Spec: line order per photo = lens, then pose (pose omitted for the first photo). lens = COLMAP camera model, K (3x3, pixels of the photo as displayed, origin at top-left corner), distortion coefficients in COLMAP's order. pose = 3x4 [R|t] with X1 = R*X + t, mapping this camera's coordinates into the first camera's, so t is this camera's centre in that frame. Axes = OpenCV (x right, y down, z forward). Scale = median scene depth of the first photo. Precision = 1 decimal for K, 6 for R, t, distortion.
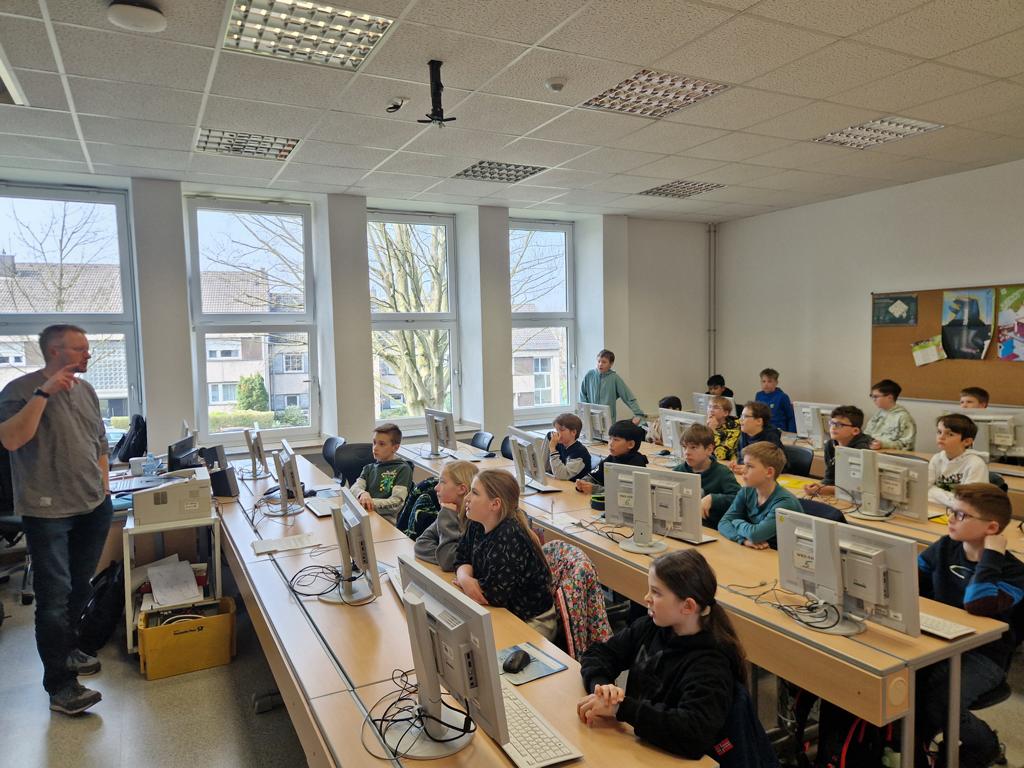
lens RADIAL K [[686.2, 0, 494.1], [0, 686.2, 363.6], [0, 0, 1]] dist [0.076739, -0.069668]
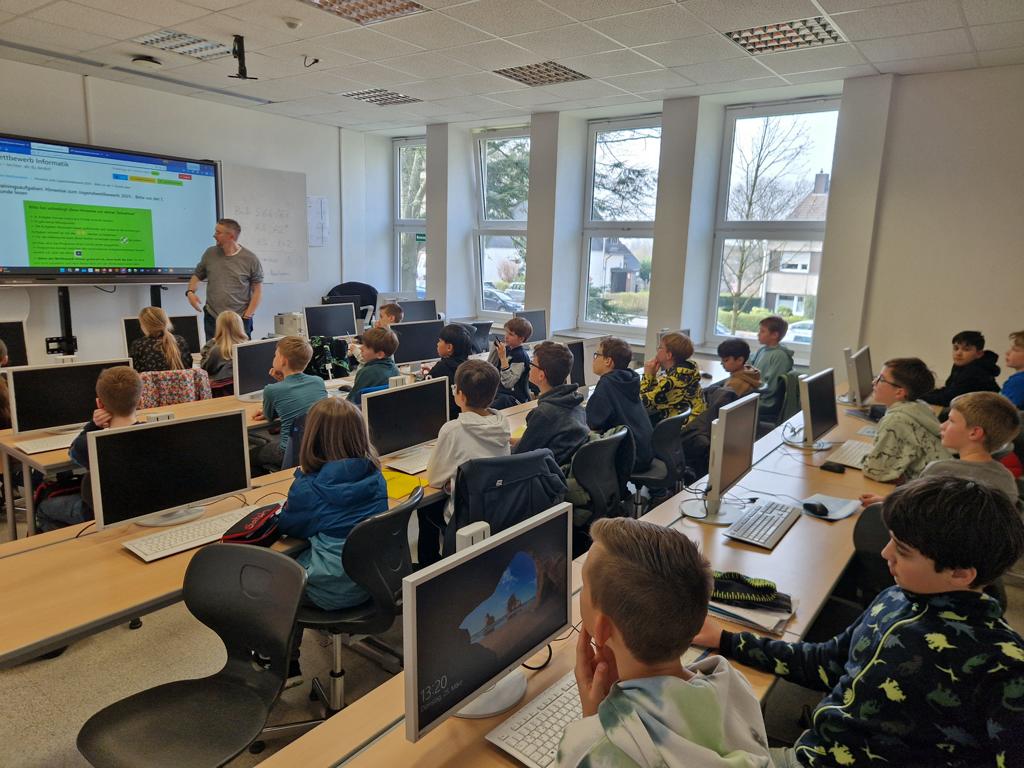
lens RADIAL K [[695.8, 0, 508.0], [0, 695.8, 367.2], [0, 0, 1]] dist [0.072907, -0.062755]
pose [[0.427856, 0.195709, -0.882404, 1.226834], [-0.076235, 0.980611, 0.180526, -0.073421], [0.900626, -0.009969, 0.434480, 0.709331]]
